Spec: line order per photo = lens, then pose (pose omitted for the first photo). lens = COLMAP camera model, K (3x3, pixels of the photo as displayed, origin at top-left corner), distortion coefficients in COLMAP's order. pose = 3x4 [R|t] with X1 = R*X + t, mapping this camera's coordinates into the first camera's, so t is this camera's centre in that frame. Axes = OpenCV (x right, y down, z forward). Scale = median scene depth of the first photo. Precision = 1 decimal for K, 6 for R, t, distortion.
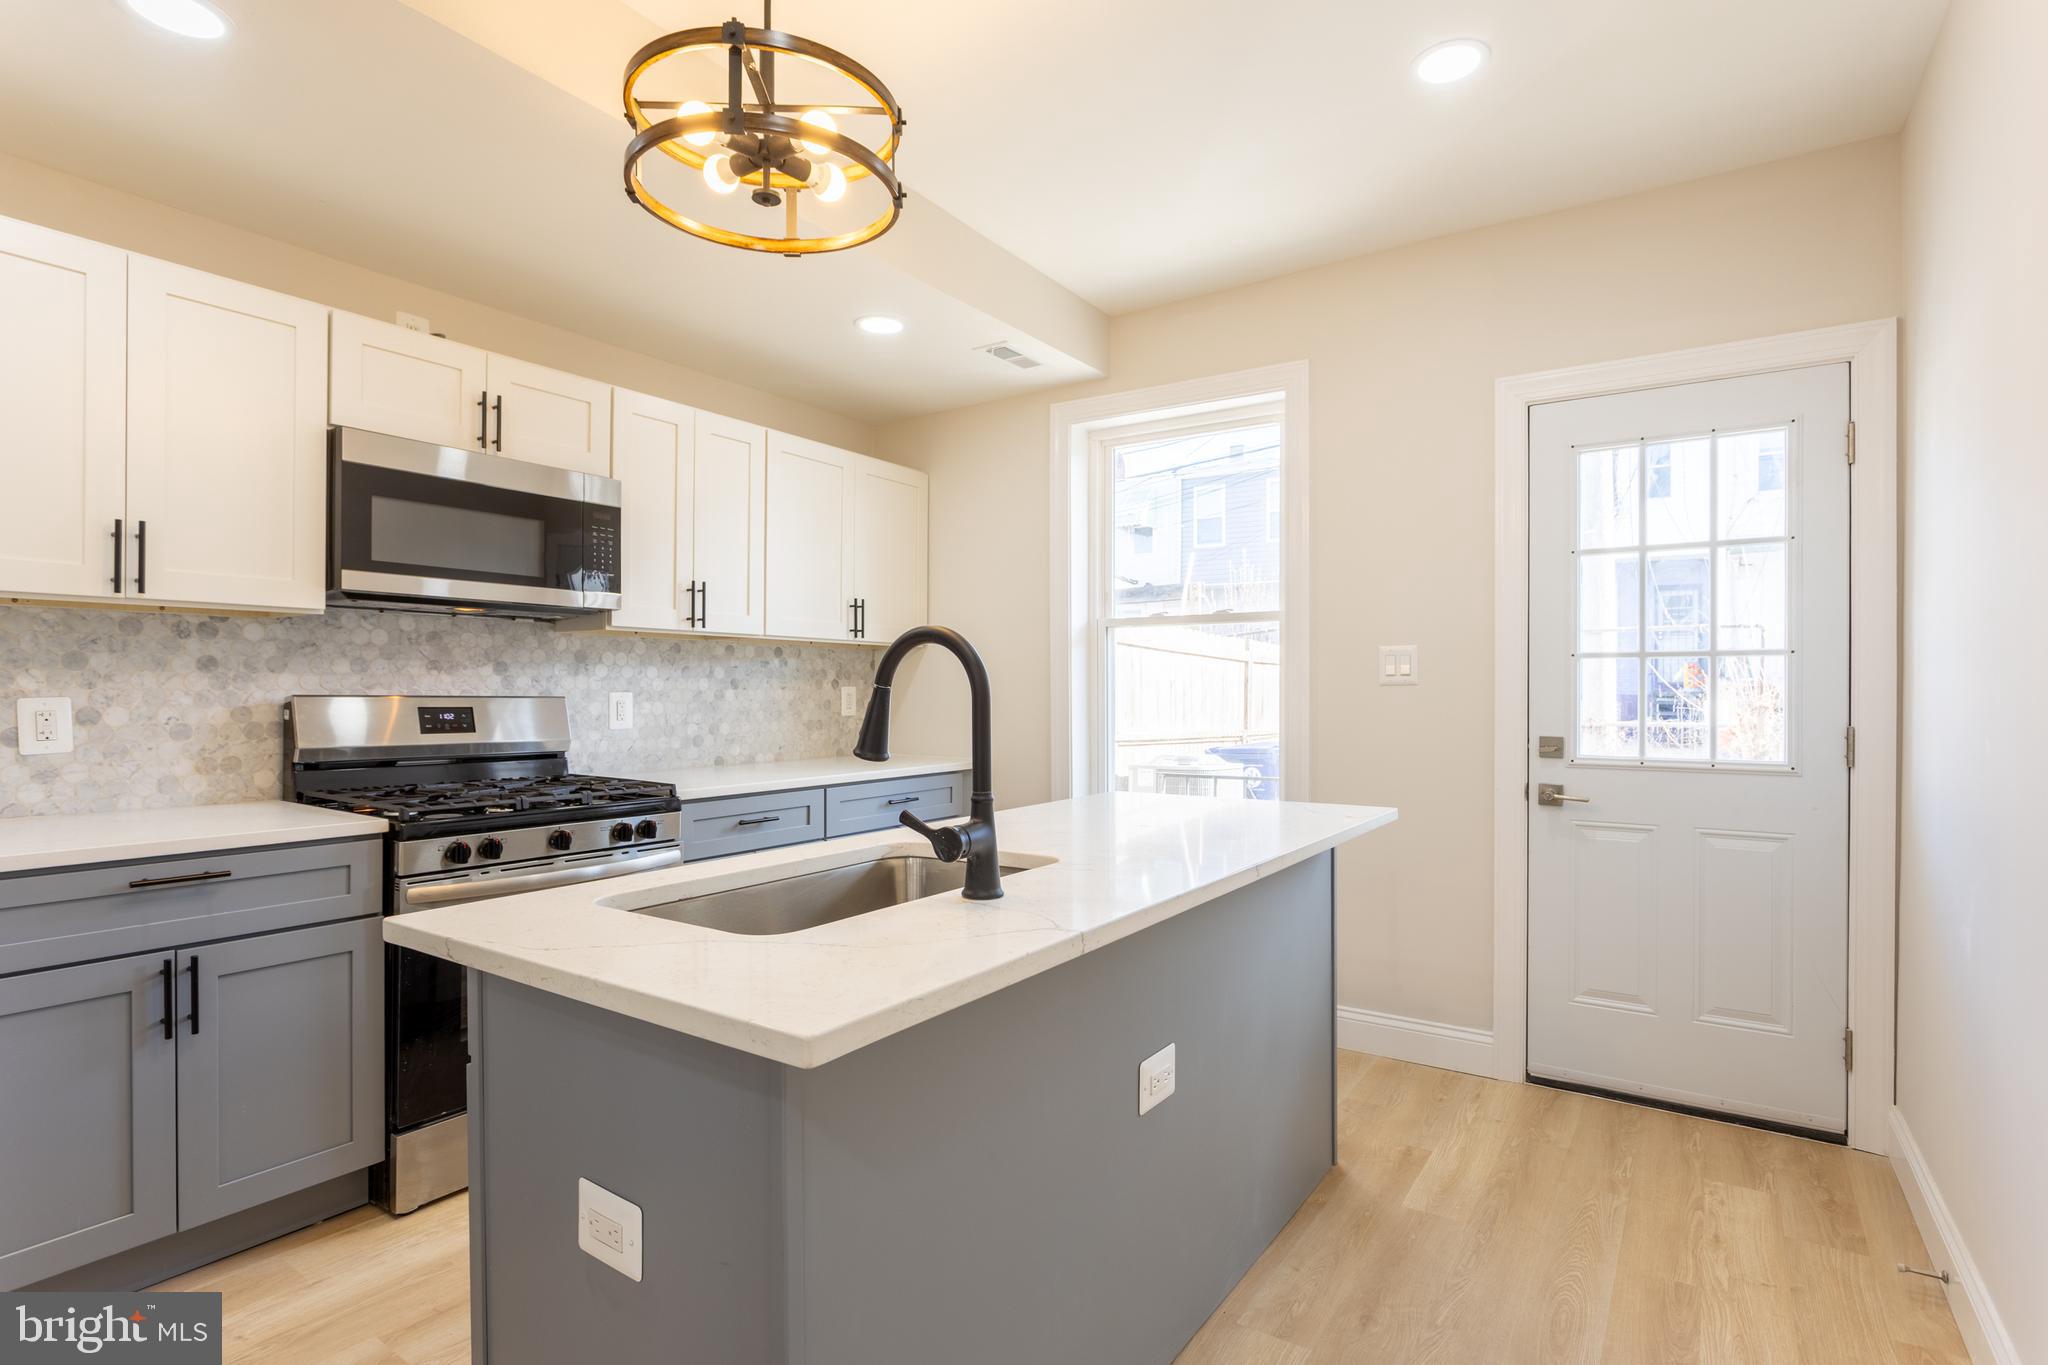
lens RADIAL K [[998.4, 0, 1028.6], [0, 998.4, 696.4], [0, 0, 1]] dist [-0.014909, 0.007501]
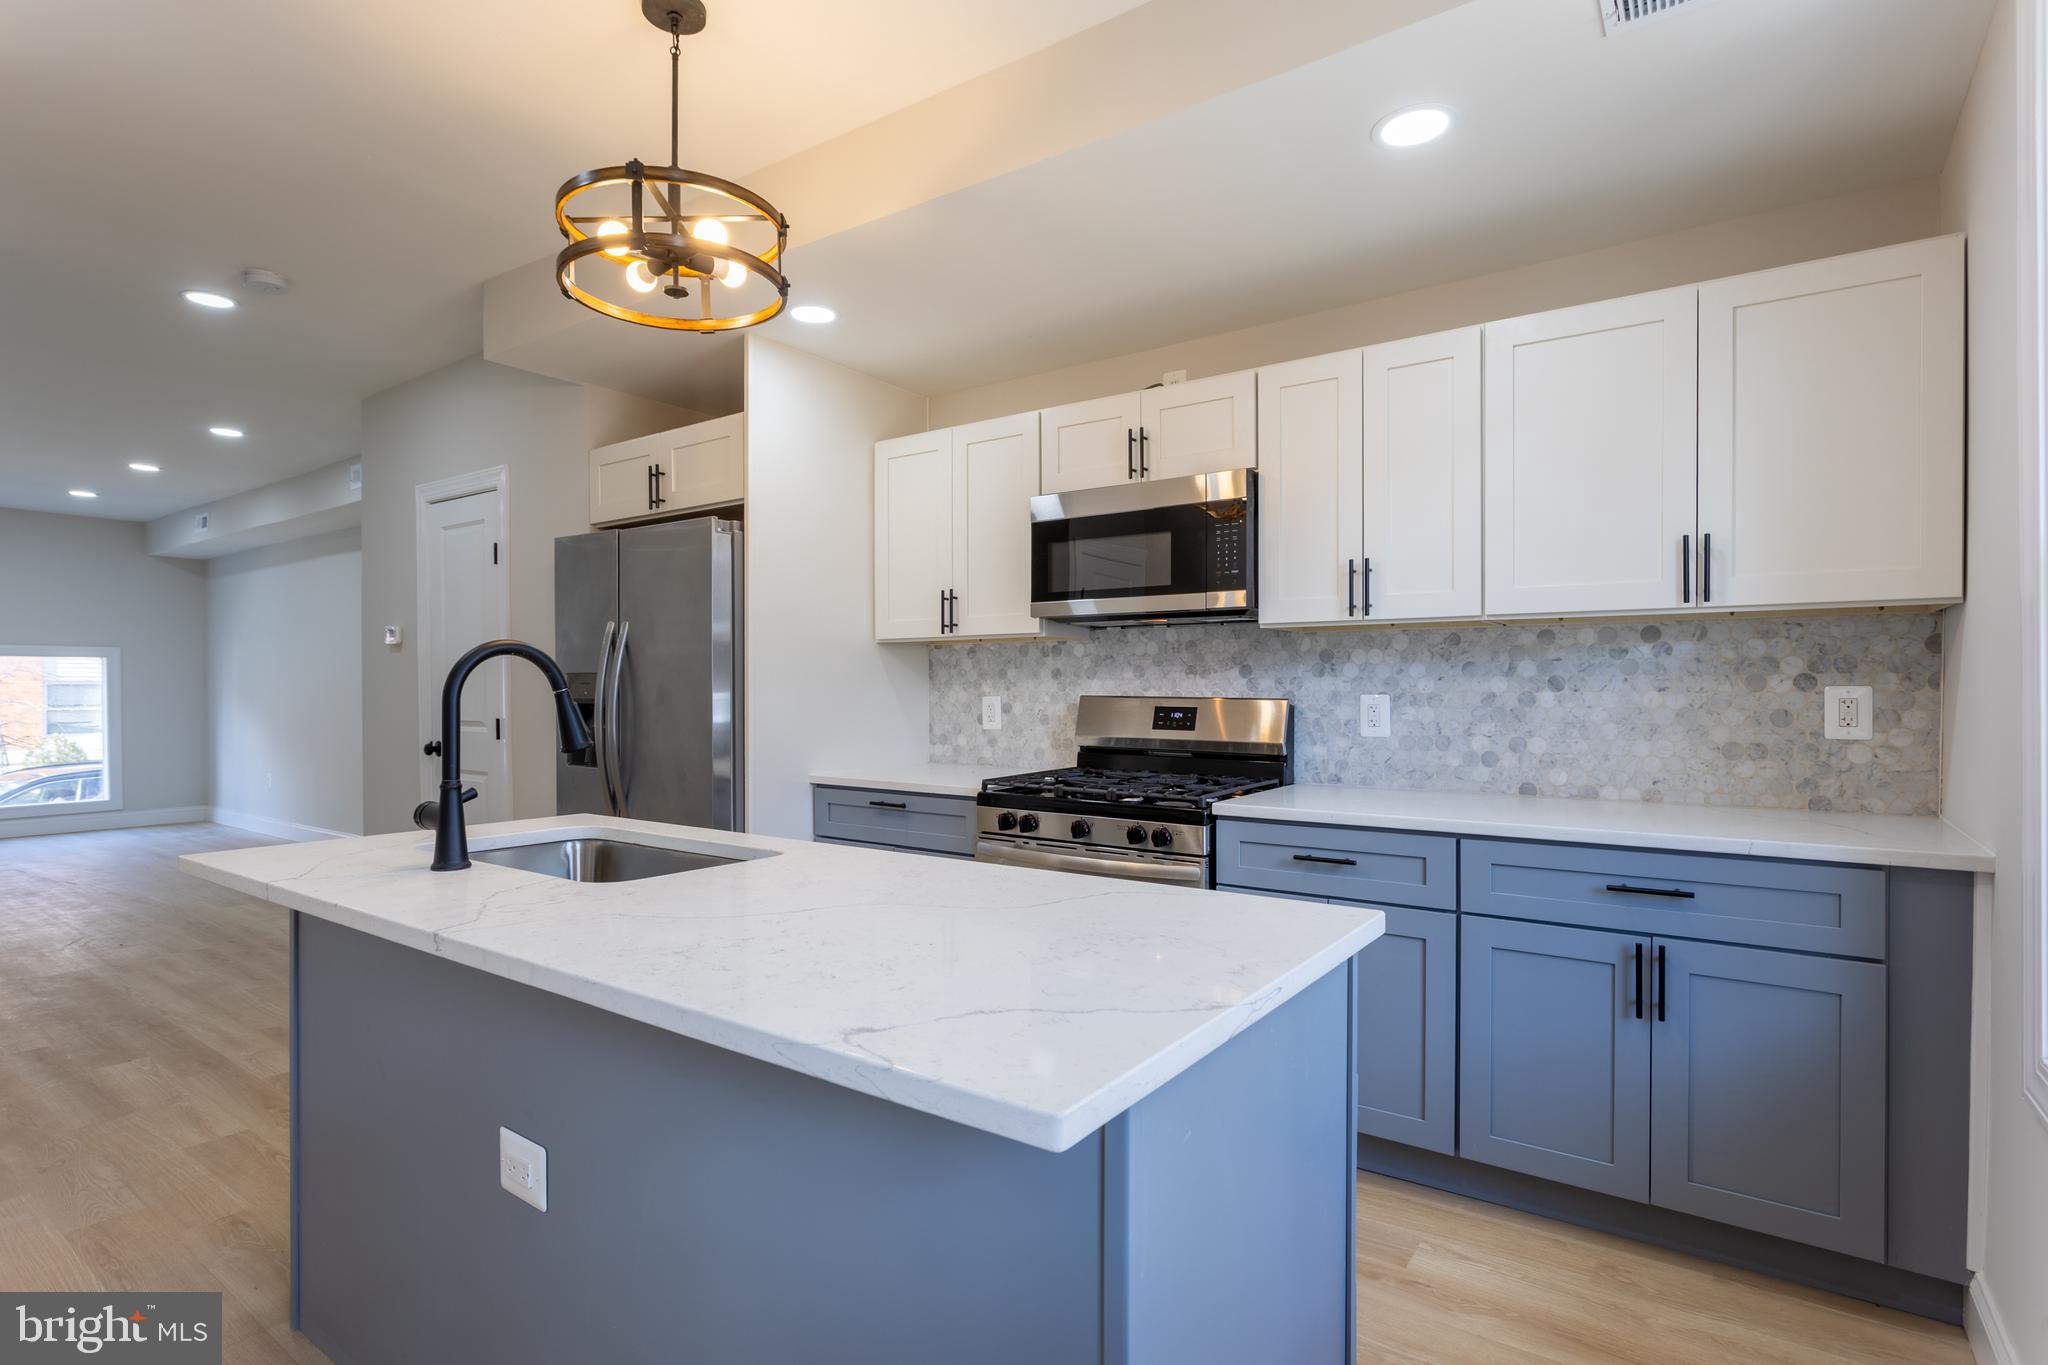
lens RADIAL K [[998.4, 0, 1030.0], [0, 998.4, 693.7], [0, 0, 1]] dist [-0.014909, 0.007501]
pose [[-0.017696, 0.003019, -0.999839, 0.552199], [-0.006302, 0.999975, 0.003131, -0.006840], [0.999824, 0.006357, -0.017677, 0.840987]]
